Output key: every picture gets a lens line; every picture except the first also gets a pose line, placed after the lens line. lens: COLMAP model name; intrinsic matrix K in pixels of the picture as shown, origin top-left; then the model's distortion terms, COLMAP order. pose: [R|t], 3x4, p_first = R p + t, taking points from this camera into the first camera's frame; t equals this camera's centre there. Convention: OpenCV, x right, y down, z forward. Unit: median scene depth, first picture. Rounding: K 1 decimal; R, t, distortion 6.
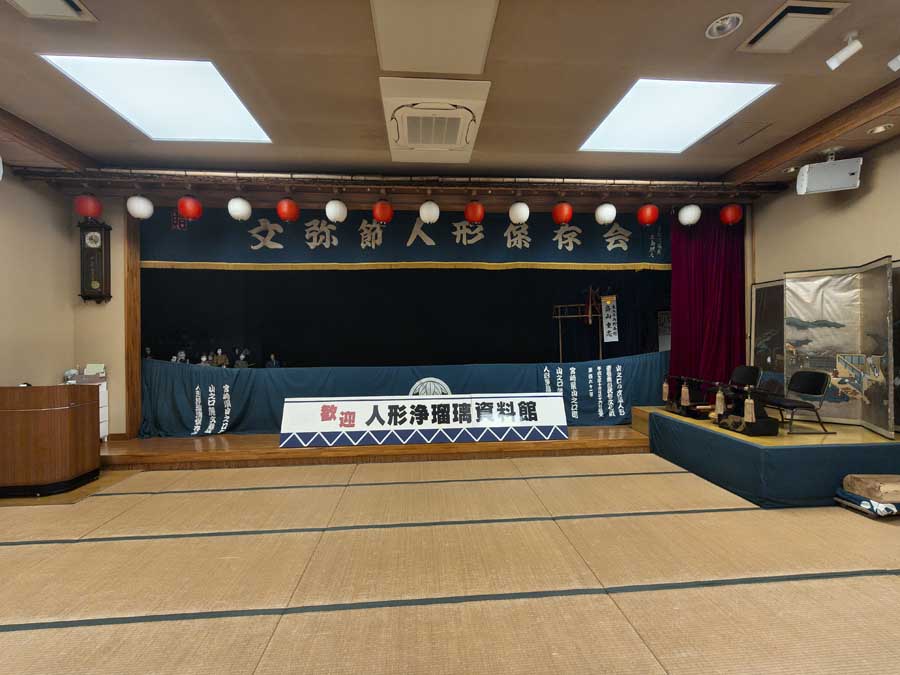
lens RADIAL K [[377.2, 0, 445.3], [0, 377.2, 338.3], [0, 0, 1]] dist [-0.001618, -0.001706]
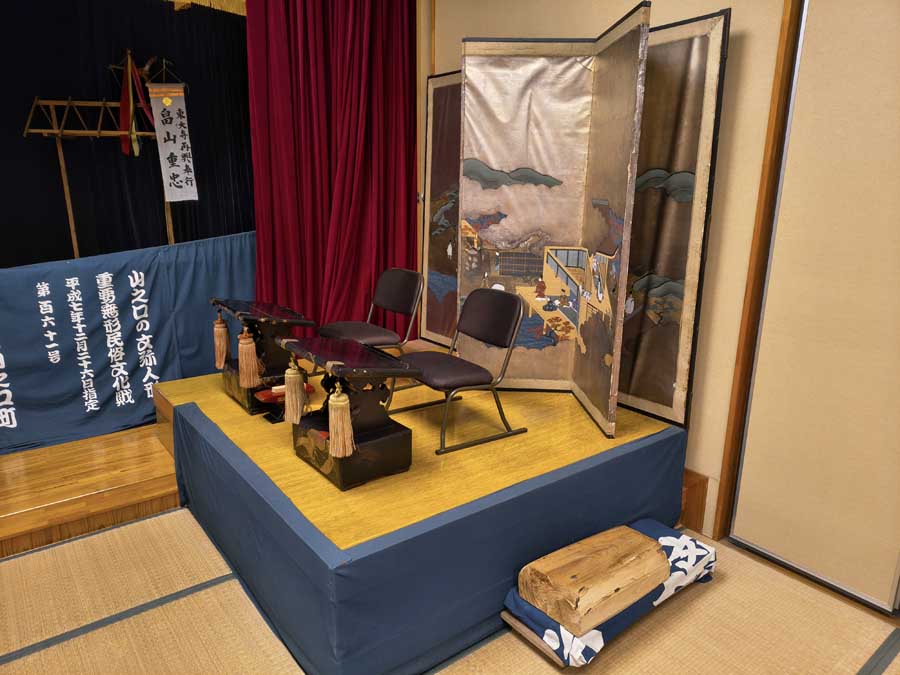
lens RADIAL K [[615.1, 0, 449.4], [0, 615.1, 340.3], [0, 0, 1]] dist [0.027932, -0.031477]
pose [[0.826544, -0.115617, 0.550870, 0.507340], [-0.024215, 0.970467, 0.240015, -0.023188], [-0.562351, -0.211723, 0.799334, 0.432019]]
